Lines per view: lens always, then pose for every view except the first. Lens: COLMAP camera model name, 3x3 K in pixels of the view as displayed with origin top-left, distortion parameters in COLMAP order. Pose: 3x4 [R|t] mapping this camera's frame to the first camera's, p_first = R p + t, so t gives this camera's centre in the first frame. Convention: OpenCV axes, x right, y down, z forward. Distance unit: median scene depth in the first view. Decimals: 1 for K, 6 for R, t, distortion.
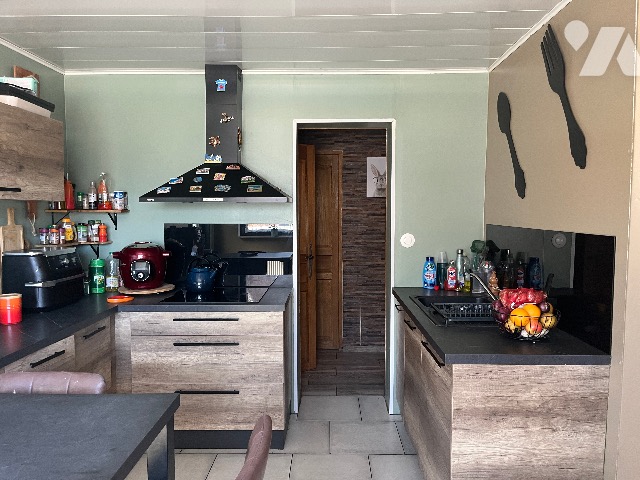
lens RADIAL K [[479.1, 0, 320.4], [0, 479.1, 240.0], [0, 0, 1]] dist [0.010314, -0.026963]
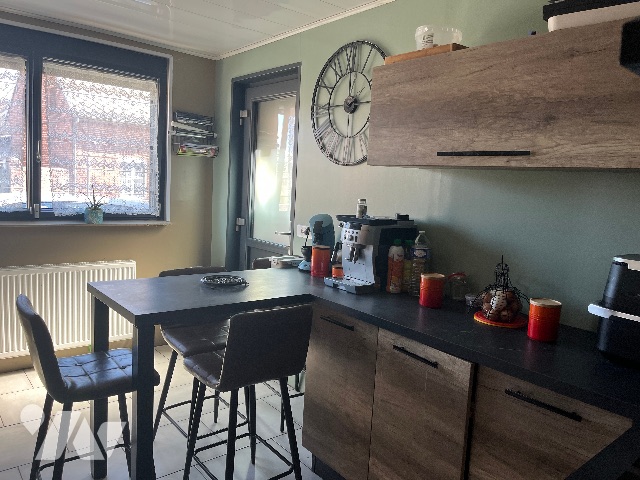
lens RADIAL K [[479.1, 0, 319.3], [0, 479.1, 243.9], [0, 0, 1]] dist [0.010314, -0.026963]
pose [[-0.773299, 0.043050, -0.632579, 0.074262], [-0.090437, 0.980002, 0.177248, -0.070836], [0.627559, 0.194274, -0.753941, 1.390598]]
